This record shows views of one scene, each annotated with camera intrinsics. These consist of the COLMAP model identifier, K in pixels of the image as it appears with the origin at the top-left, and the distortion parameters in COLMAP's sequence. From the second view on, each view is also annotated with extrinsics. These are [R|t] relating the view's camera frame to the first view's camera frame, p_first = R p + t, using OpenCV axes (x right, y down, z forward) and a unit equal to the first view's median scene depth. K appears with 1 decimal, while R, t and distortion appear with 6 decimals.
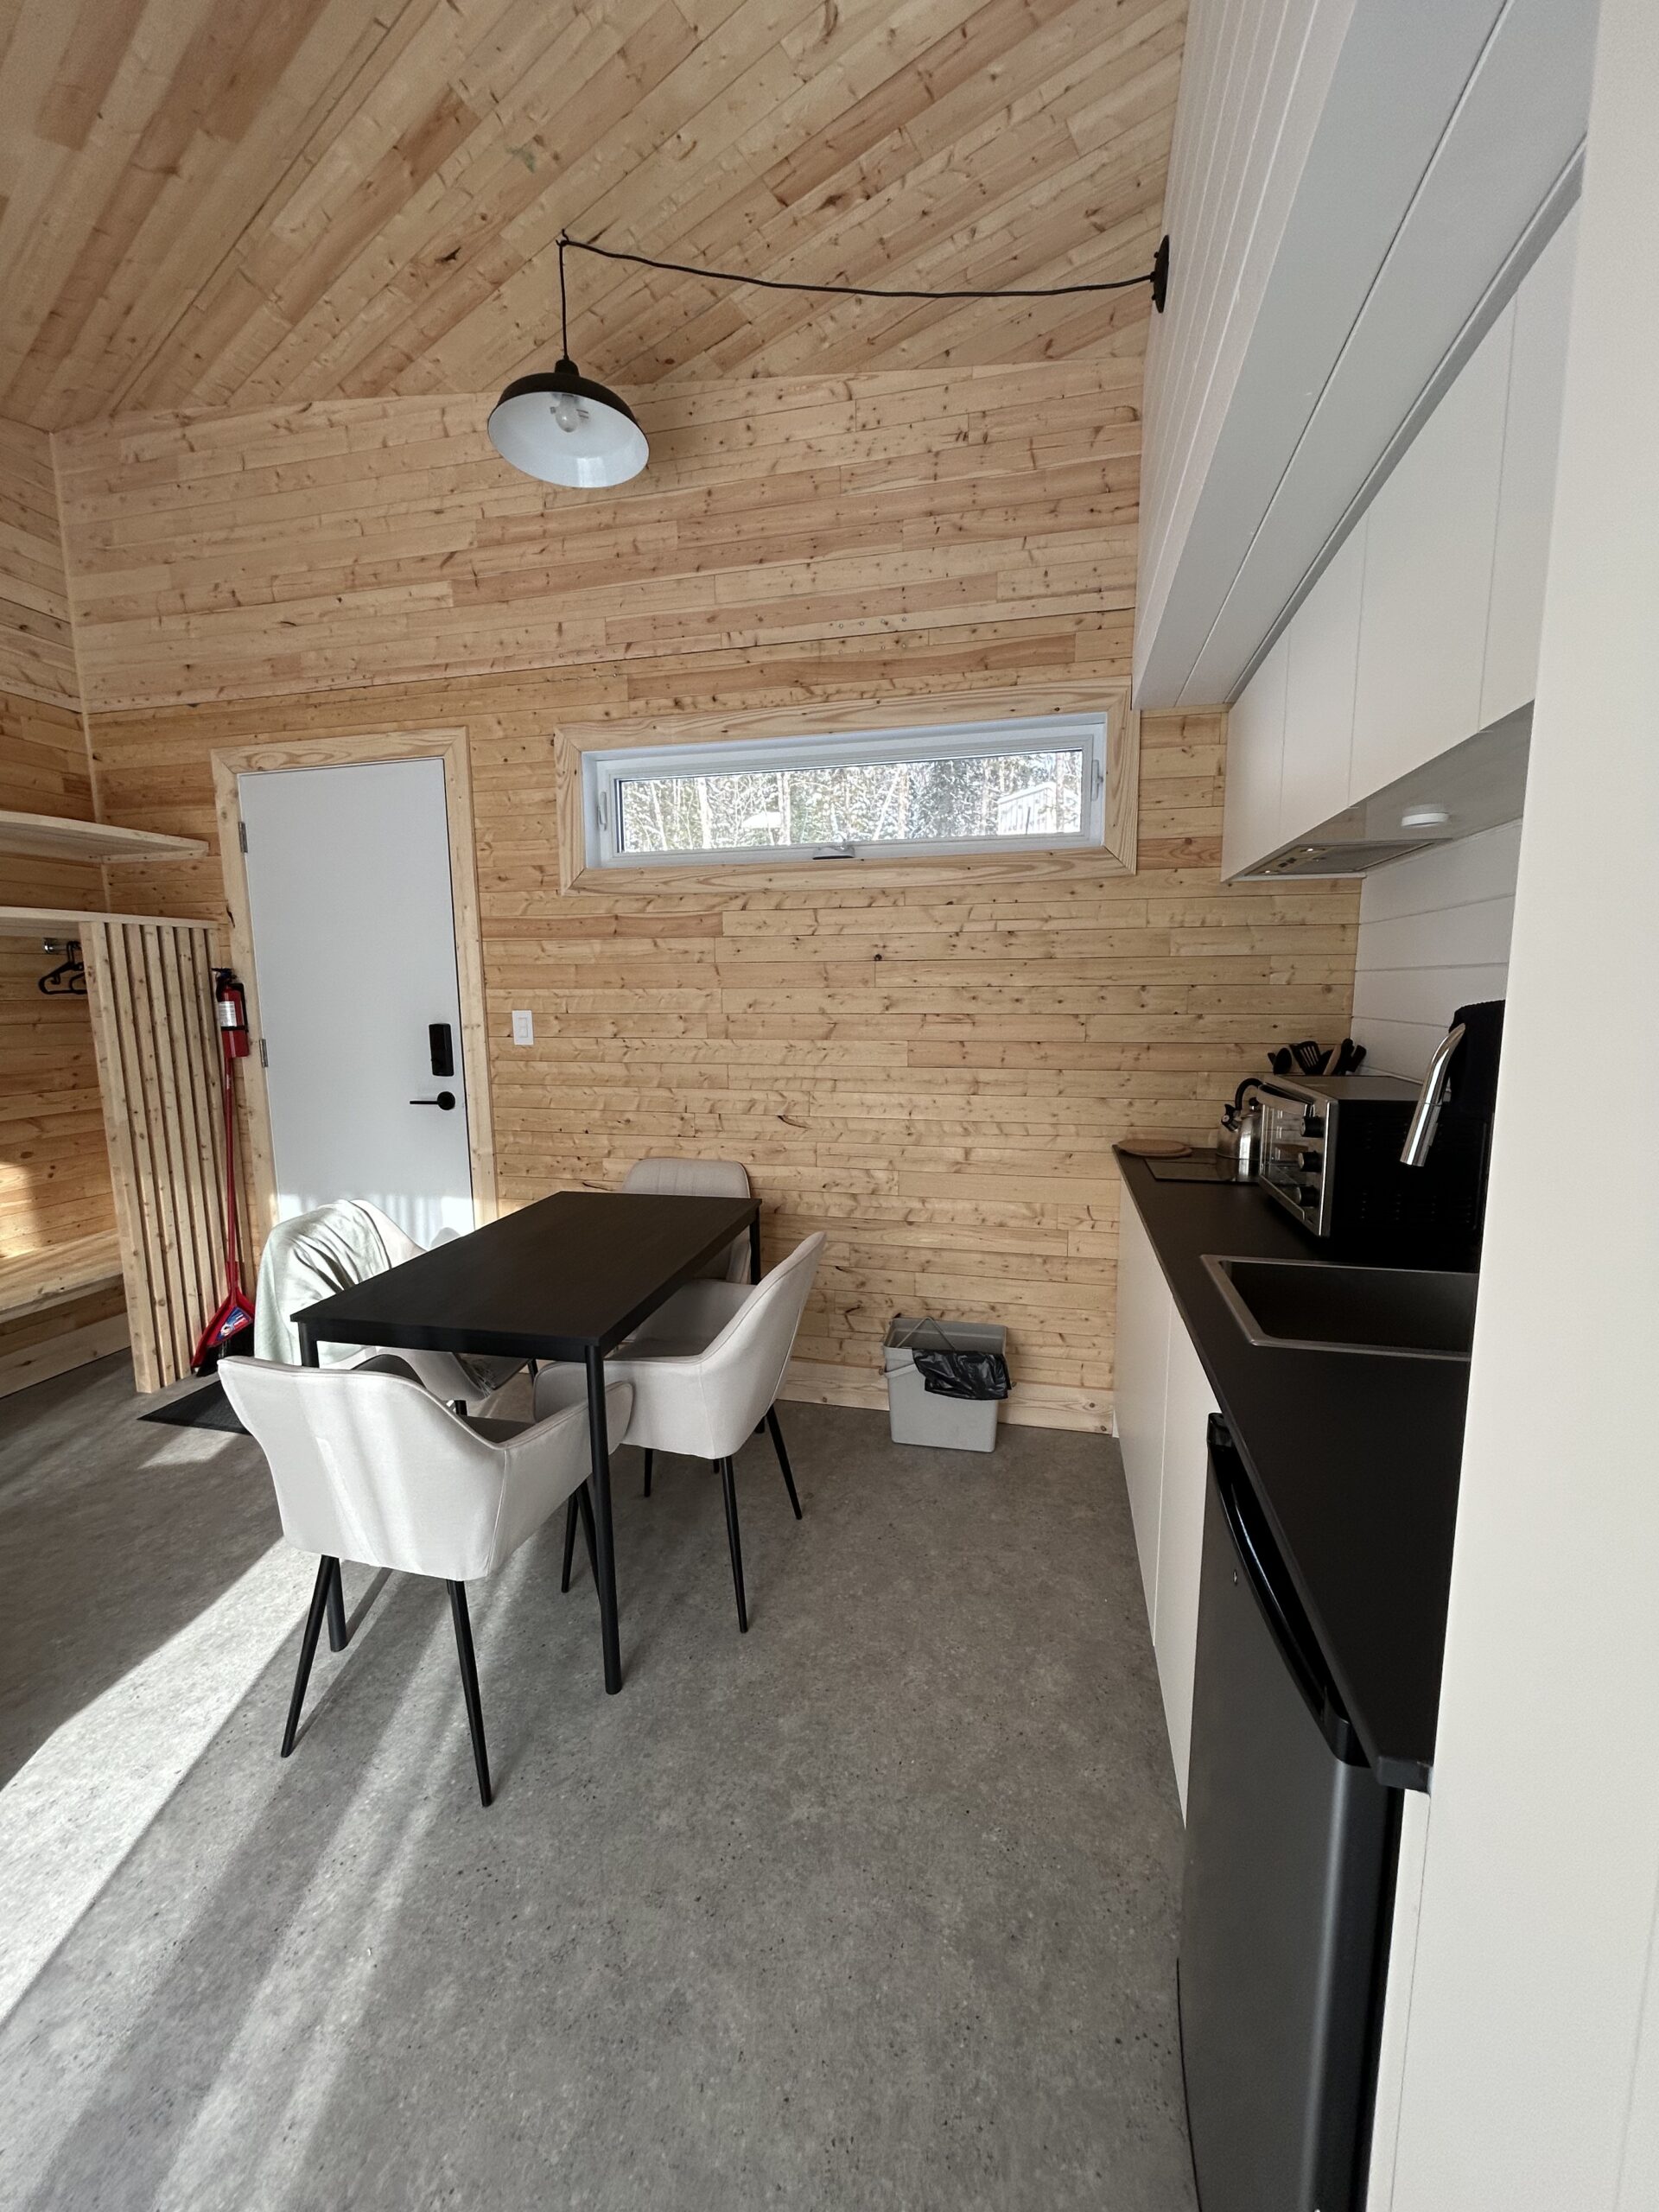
lens RADIAL K [[880.9, 0, 823.7], [0, 880.9, 1106.1], [0, 0, 1]] dist [-0.004810, -0.000083]
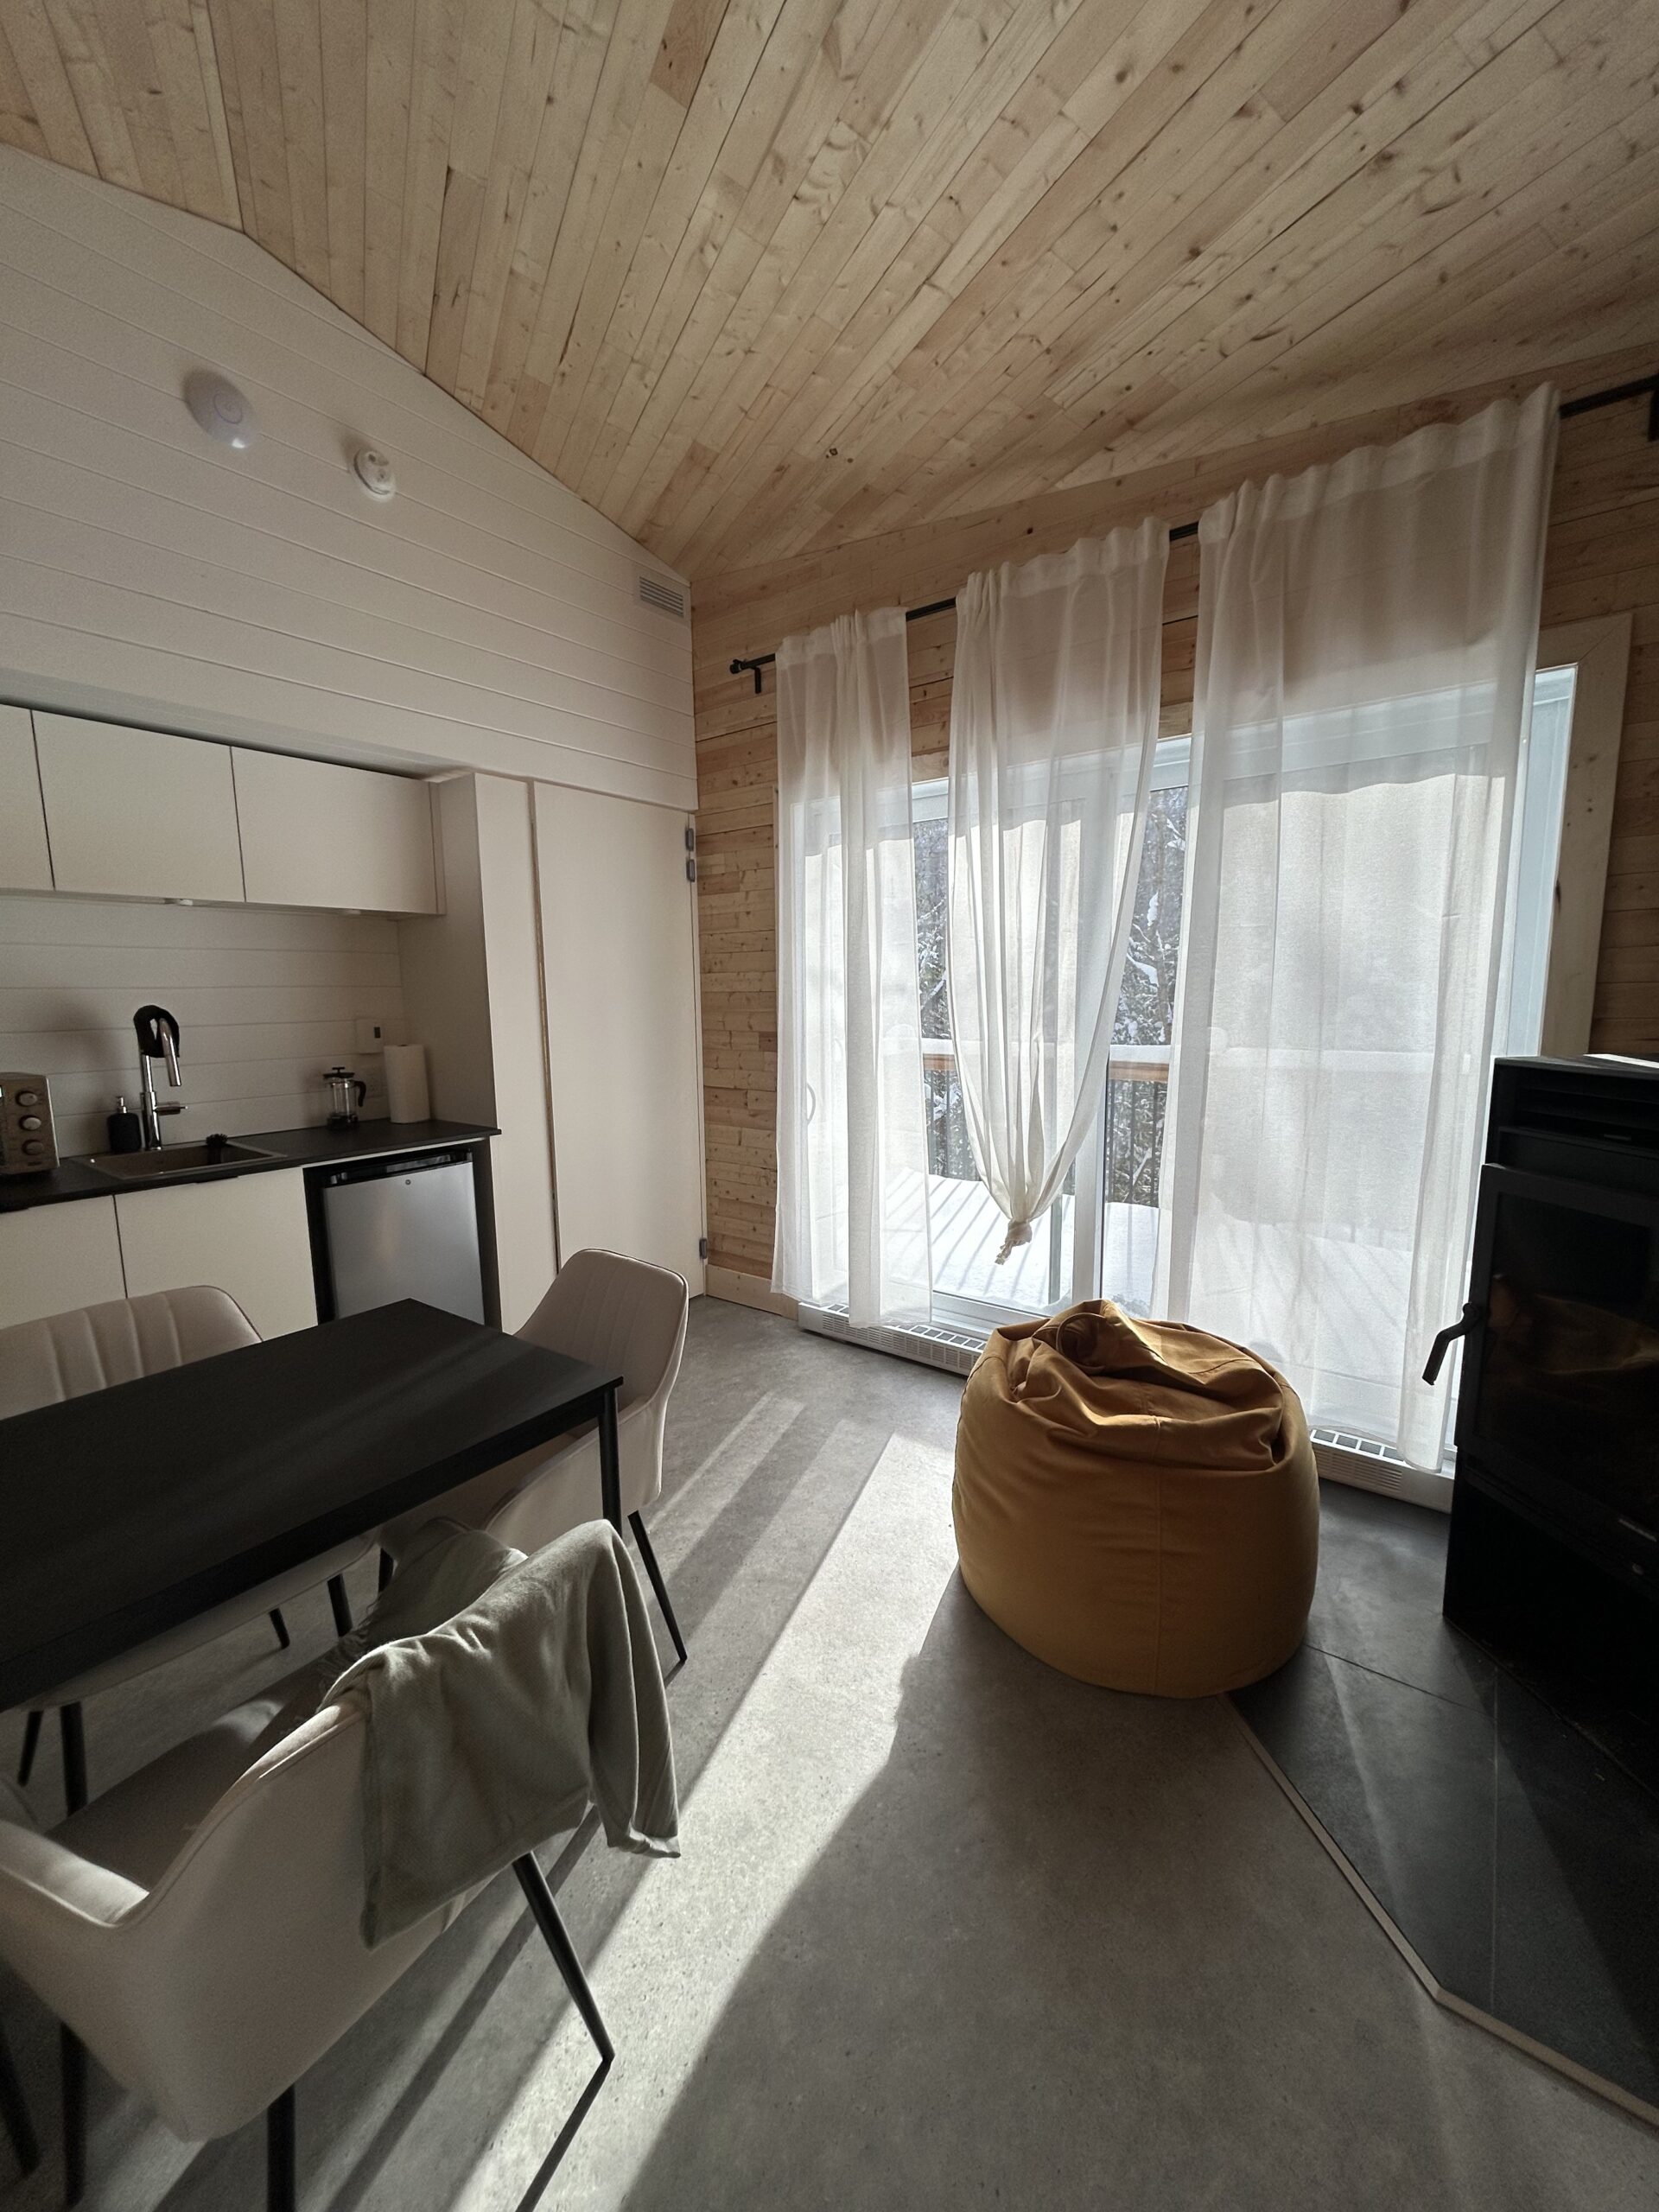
lens RADIAL K [[880.4, 0, 830.9], [0, 880.4, 1111.2], [0, 0, 1]] dist [-0.008189, 0.000256]
pose [[-0.915956, -0.035323, 0.399721, -0.774165], [0.074704, 0.963694, 0.256345, -0.142020], [-0.394264, 0.264661, -0.880063, 1.106473]]
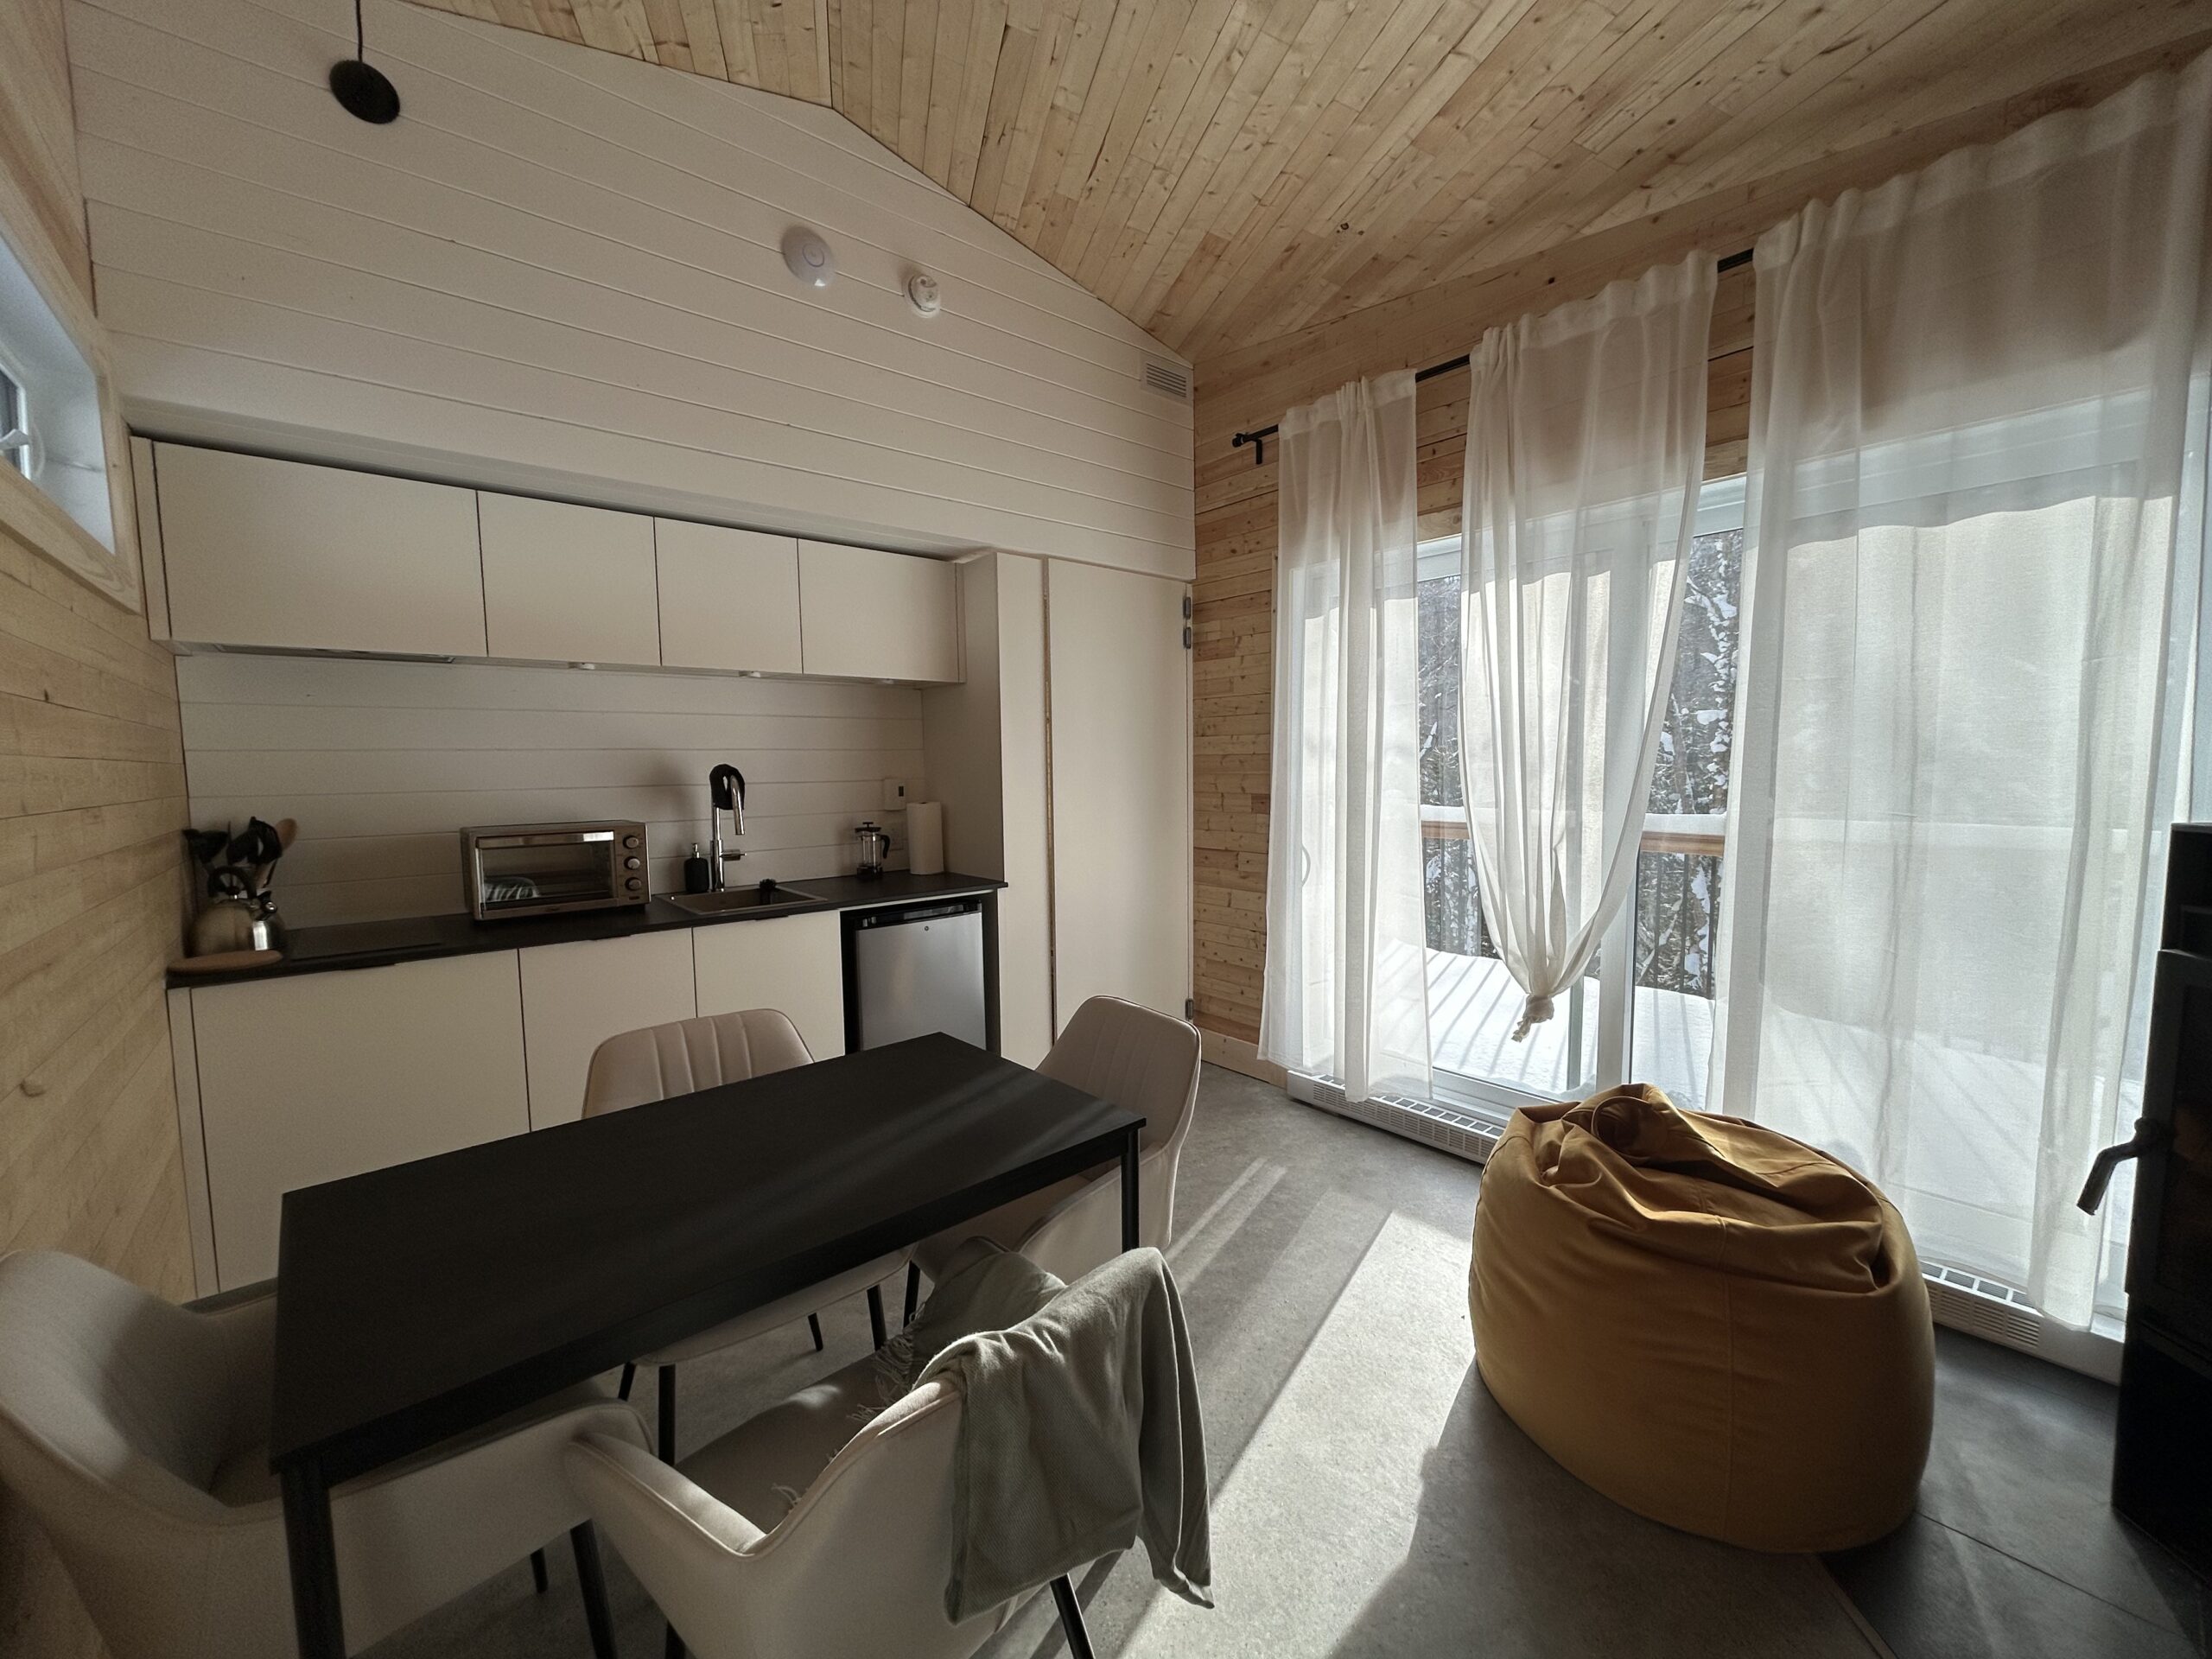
lens RADIAL K [[880.9, 0, 1111.5], [0, 880.9, 831.0], [0, 0, 1]] dist [-0.004810, -0.000083]
pose [[-0.810945, -0.027908, 0.584457, -0.746691], [0.099138, 0.977867, 0.184249, -0.136991], [-0.576663, 0.207358, -0.790229, 1.140290]]
